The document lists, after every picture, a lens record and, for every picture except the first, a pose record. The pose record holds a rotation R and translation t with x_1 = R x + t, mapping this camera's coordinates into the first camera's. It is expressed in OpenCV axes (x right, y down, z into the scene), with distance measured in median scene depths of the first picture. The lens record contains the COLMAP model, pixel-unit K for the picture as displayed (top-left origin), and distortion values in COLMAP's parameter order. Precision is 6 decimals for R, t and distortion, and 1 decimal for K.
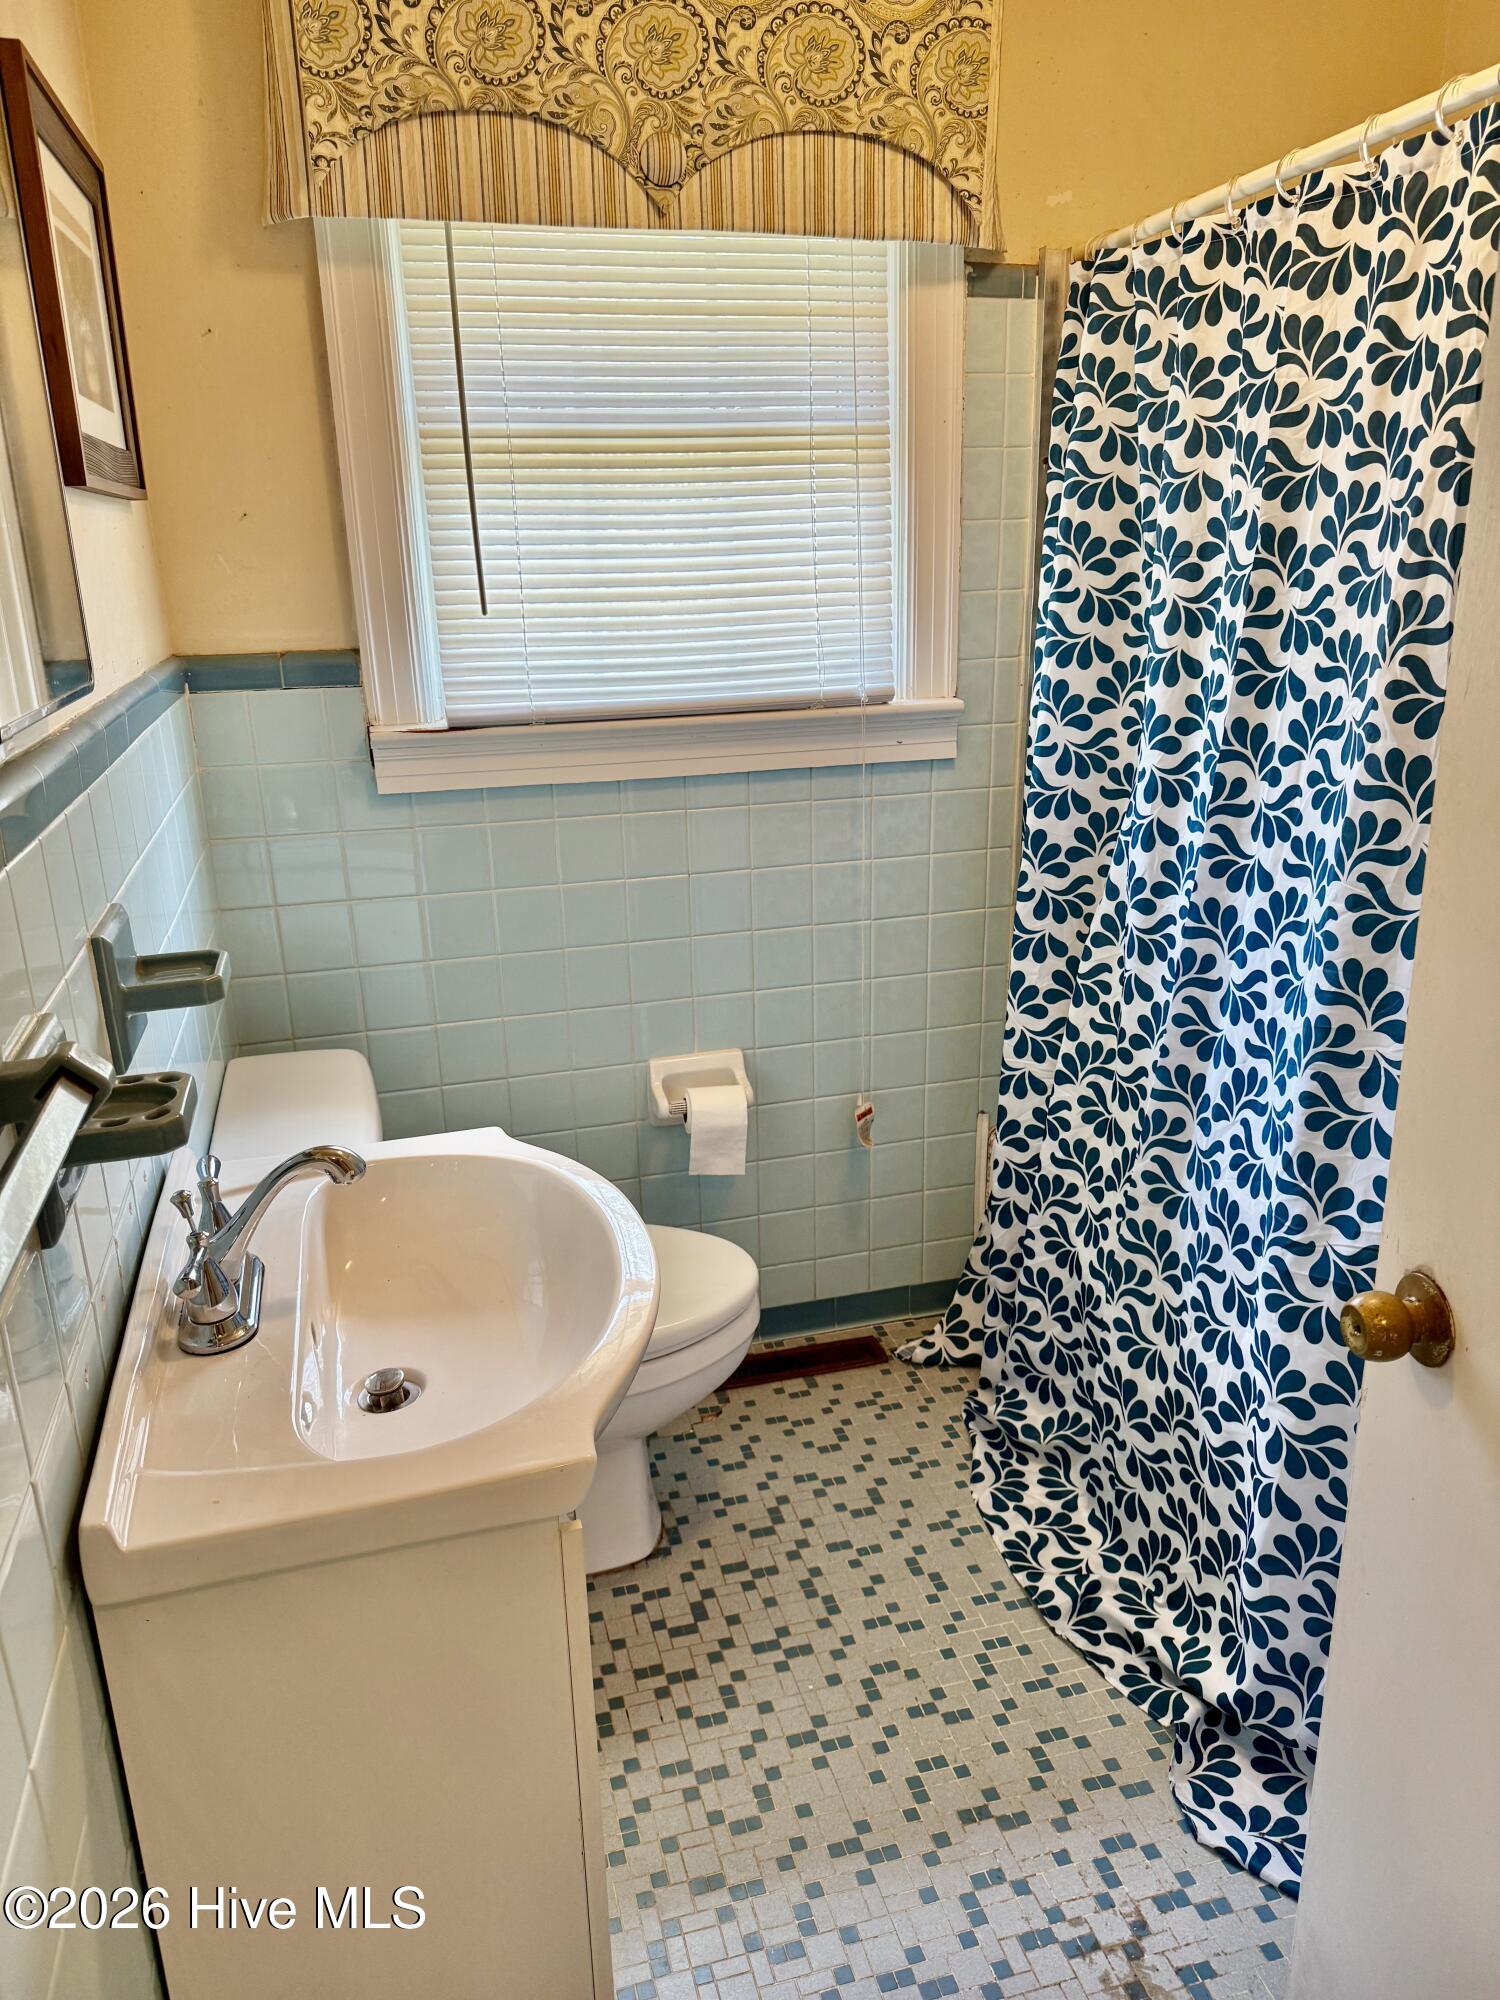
lens RADIAL K [[1415.9, 0, 740.5], [0, 1415.9, 989.1], [0, 0, 1]] dist [0.079938, -0.097403]
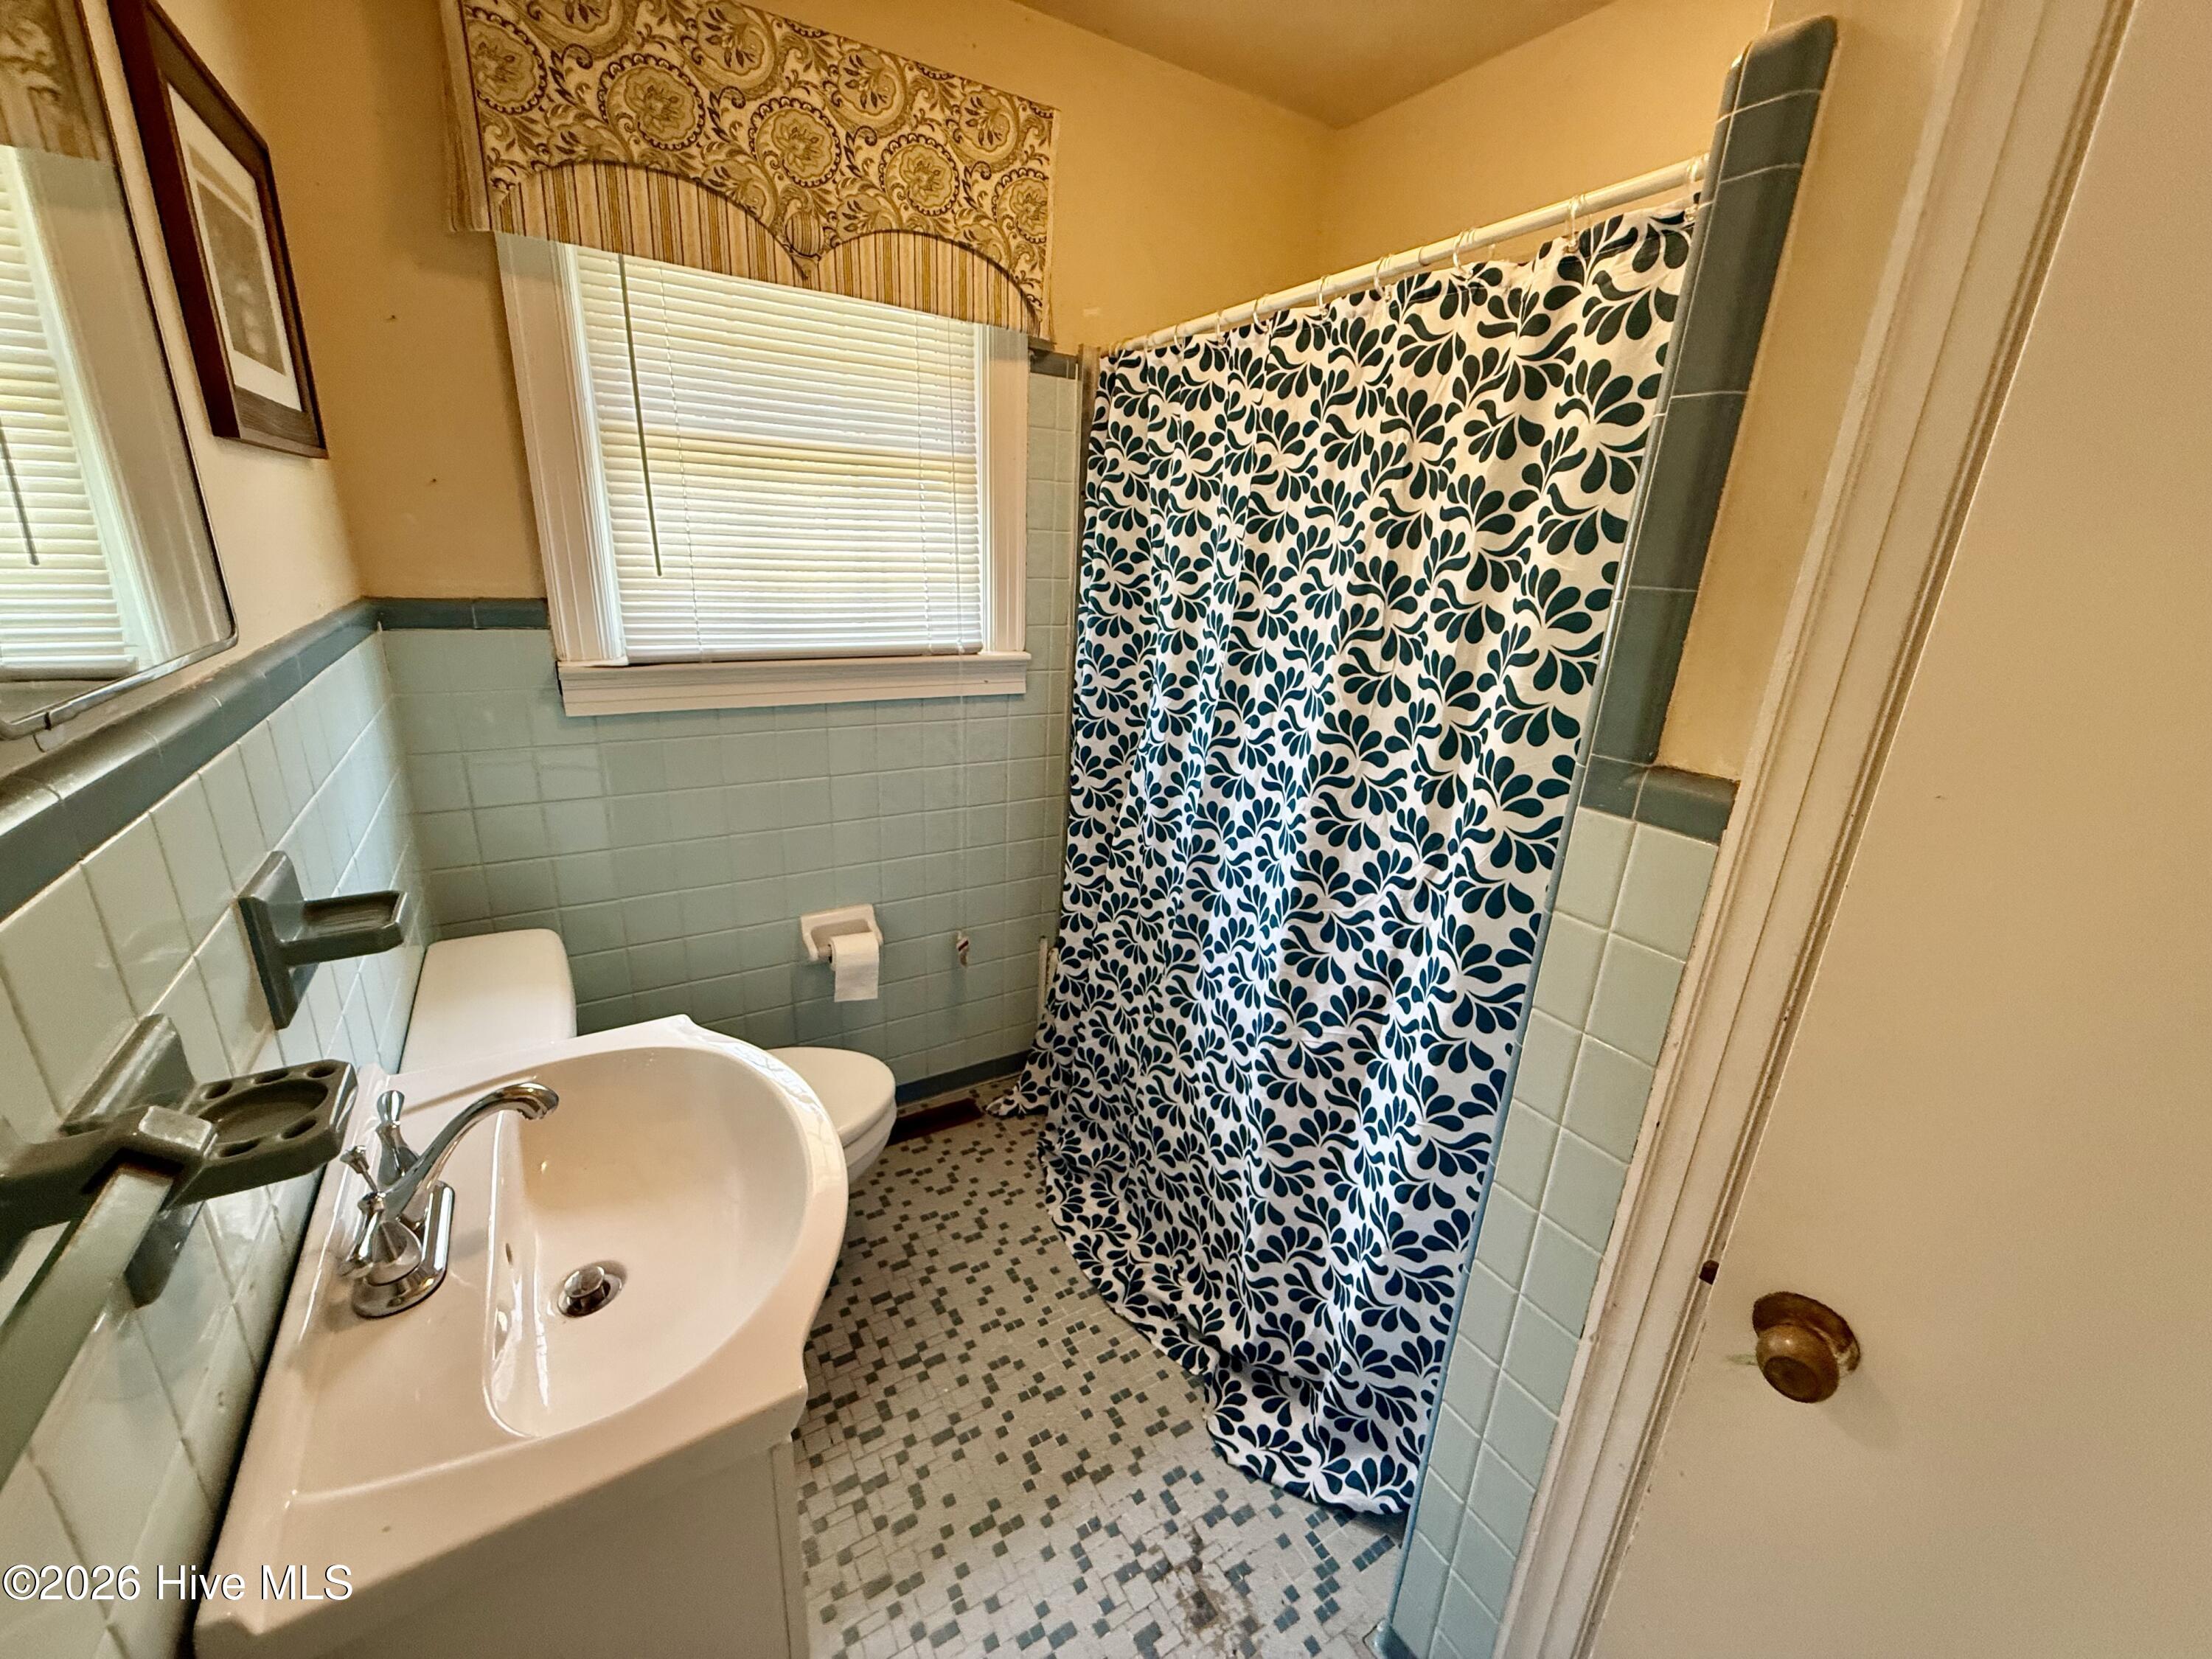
lens RADIAL K [[919.2, 0, 1119.0], [0, 919.2, 836.7], [0, 0, 1]] dist [0.006086, -0.001497]
pose [[0.959008, -0.020239, 0.282654, -0.030029], [0.017442, 0.999771, 0.012409, -0.042394], [-0.282840, -0.006971, 0.959142, 0.126477]]
